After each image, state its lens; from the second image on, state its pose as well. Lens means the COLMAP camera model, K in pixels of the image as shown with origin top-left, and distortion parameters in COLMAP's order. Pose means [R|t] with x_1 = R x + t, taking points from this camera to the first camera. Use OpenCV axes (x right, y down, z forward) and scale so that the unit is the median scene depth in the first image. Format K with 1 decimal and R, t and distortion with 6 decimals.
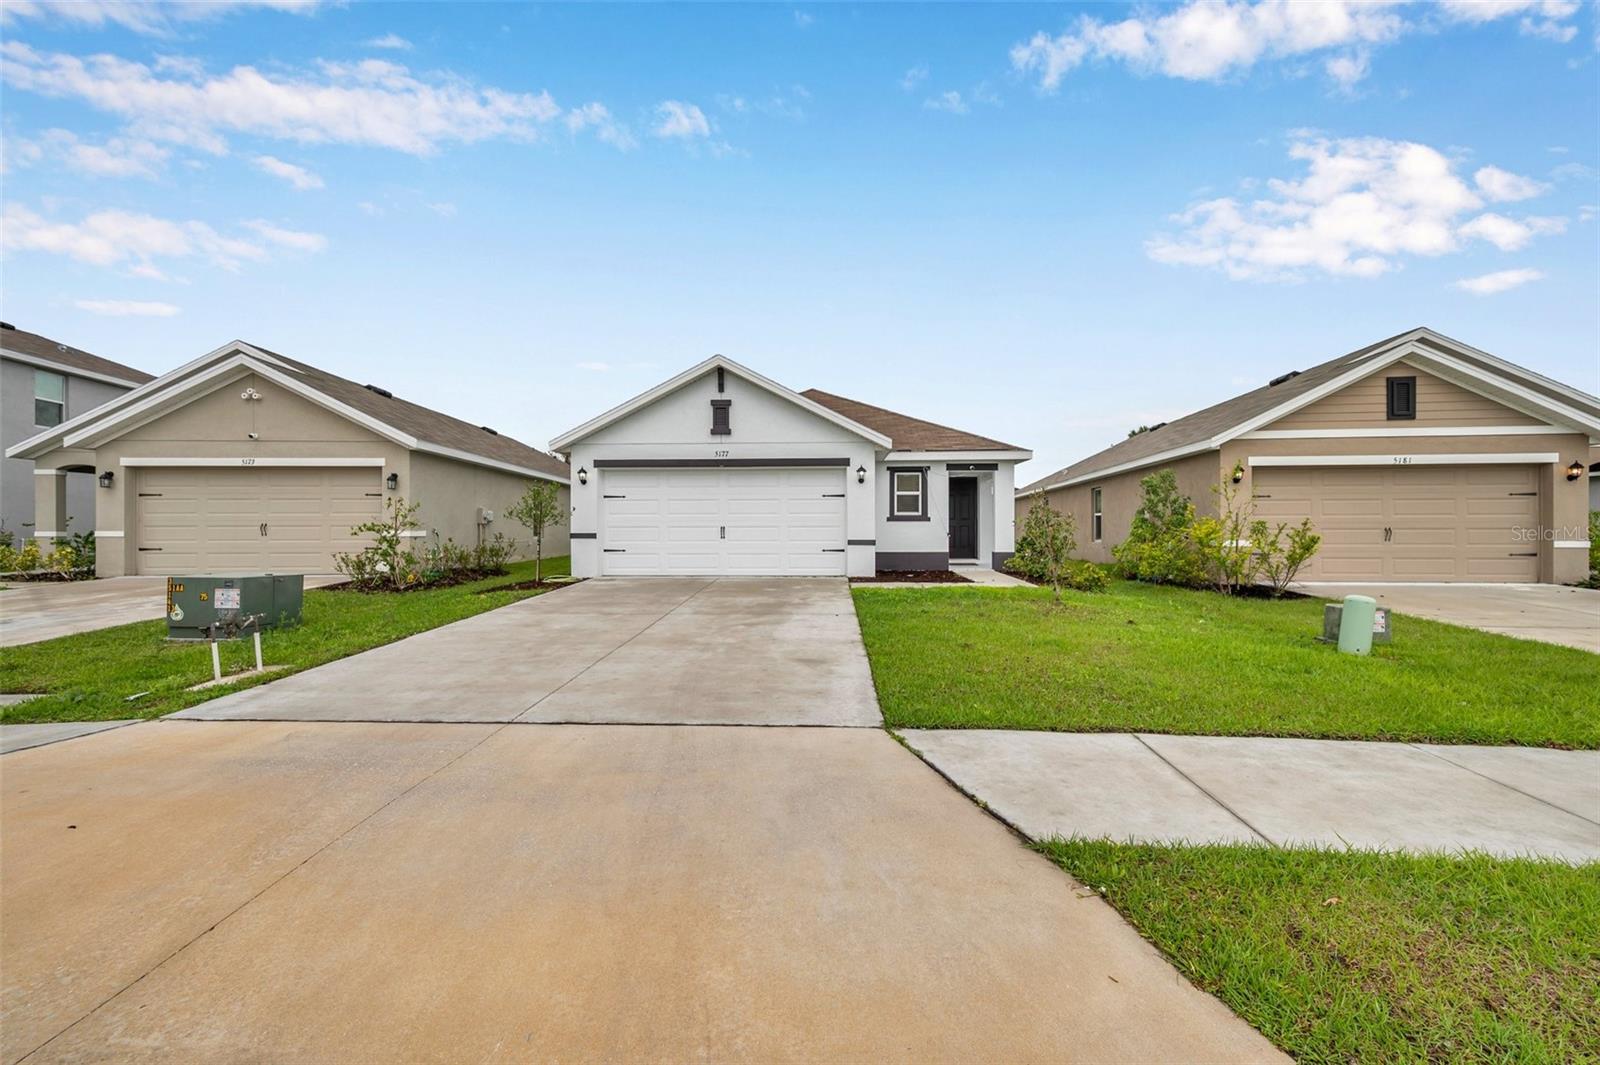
lens RADIAL K [[689.5, 0, 800.0], [0, 689.5, 532.5], [0, 0, 1]] dist [-0.000047, -0.000003]
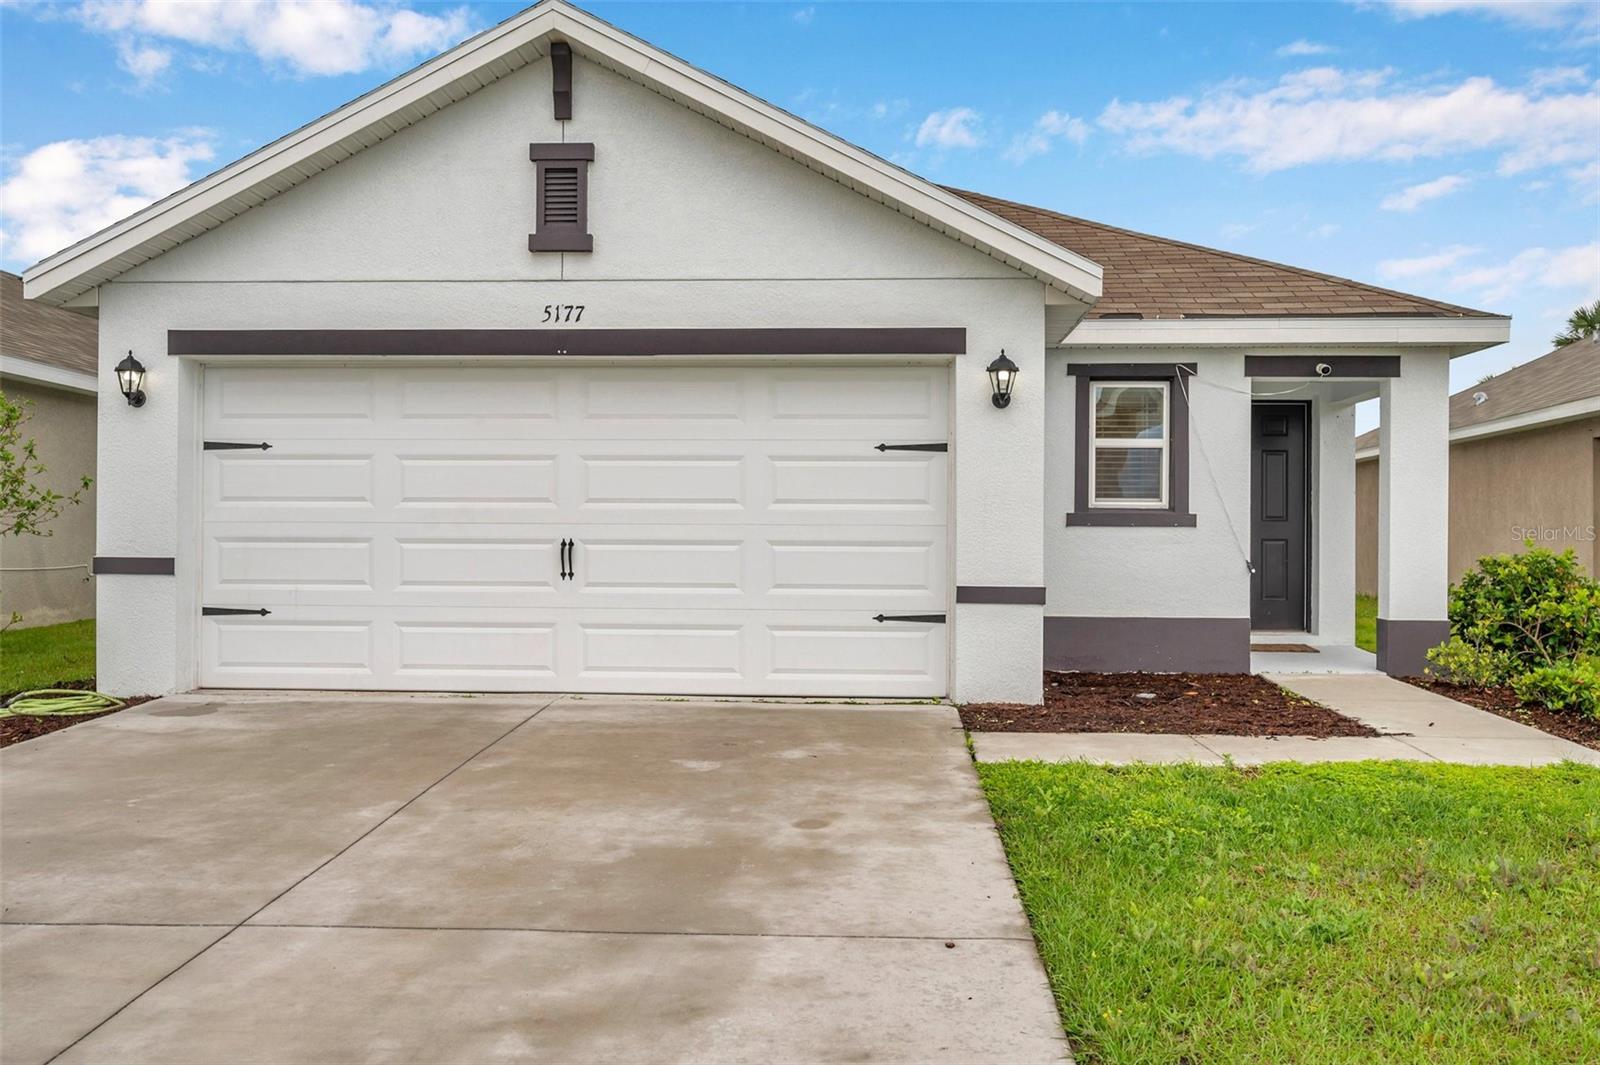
lens RADIAL K [[1398.1, 0, 800.0], [0, 1398.1, 532.5], [0, 0, 1]] dist [0.002271, 0.001102]
pose [[0.999877, 0.008244, -0.013366, 0.005426], [-0.008234, 0.999966, 0.000844, -0.013888], [0.013372, -0.000734, 0.999910, 0.350847]]
